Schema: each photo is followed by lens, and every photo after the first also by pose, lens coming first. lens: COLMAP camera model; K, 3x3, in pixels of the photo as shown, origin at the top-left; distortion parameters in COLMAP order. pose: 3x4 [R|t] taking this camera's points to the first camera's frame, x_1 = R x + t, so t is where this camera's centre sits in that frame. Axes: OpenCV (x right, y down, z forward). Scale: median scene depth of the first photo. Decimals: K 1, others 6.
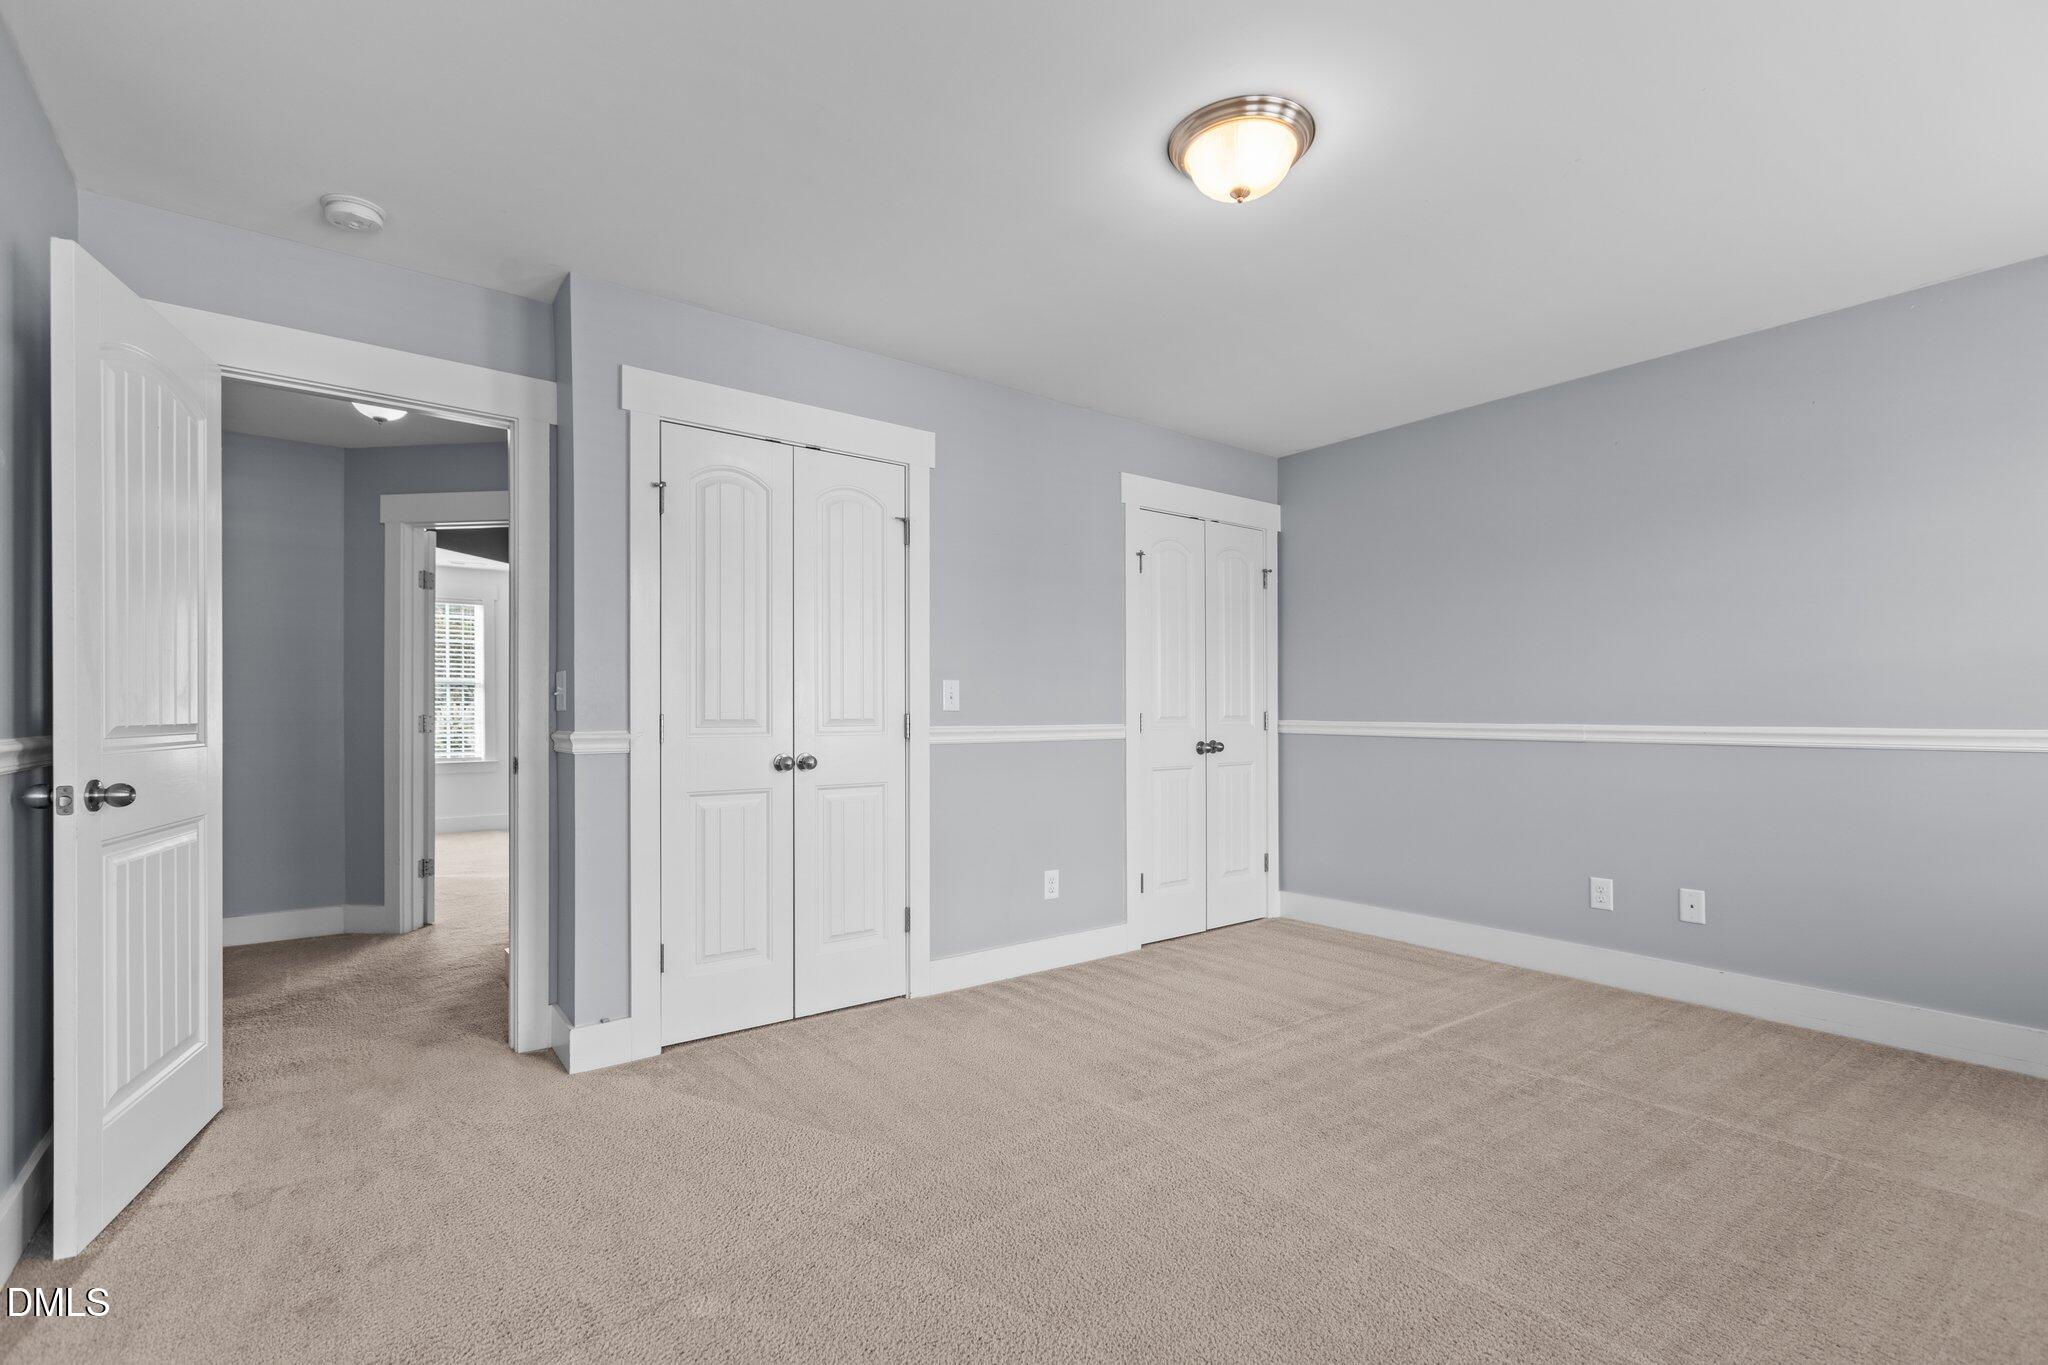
lens RADIAL K [[910.7, 0, 1022.8], [0, 910.7, 701.7], [0, 0, 1]] dist [-0.003163, 0.000018]
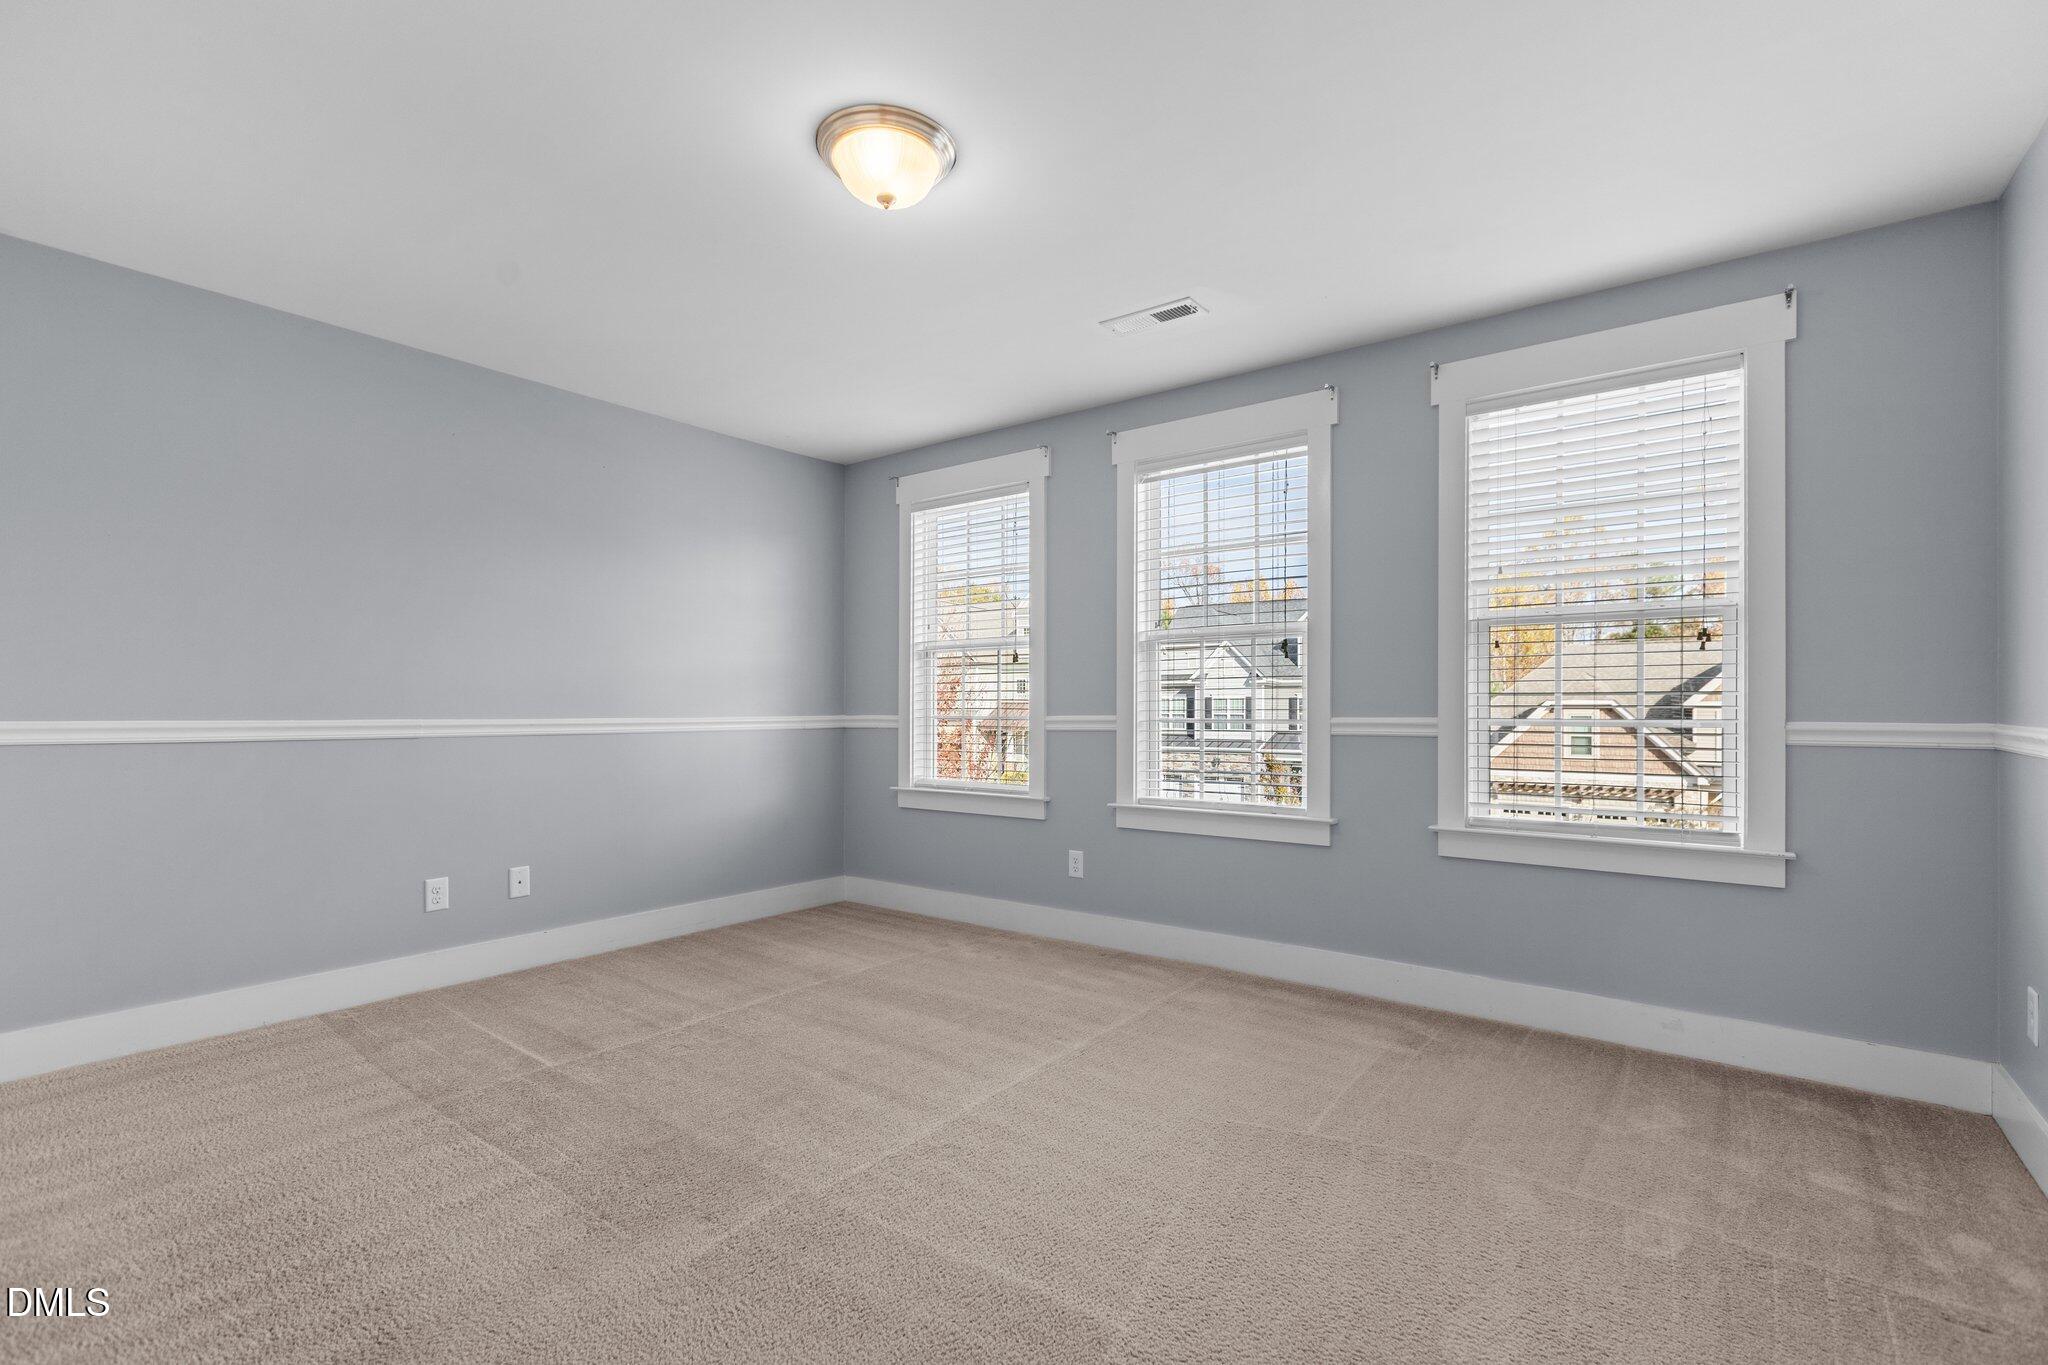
lens RADIAL K [[910.7, 0, 1022.8], [0, 910.7, 701.7], [0, 0, 1]] dist [-0.003163, 0.000018]
pose [[-0.266052, 0.006588, 0.963936, -0.519811], [-0.013774, 0.999849, -0.010635, 0.008847], [-0.963860, -0.016107, -0.265921, 0.737523]]
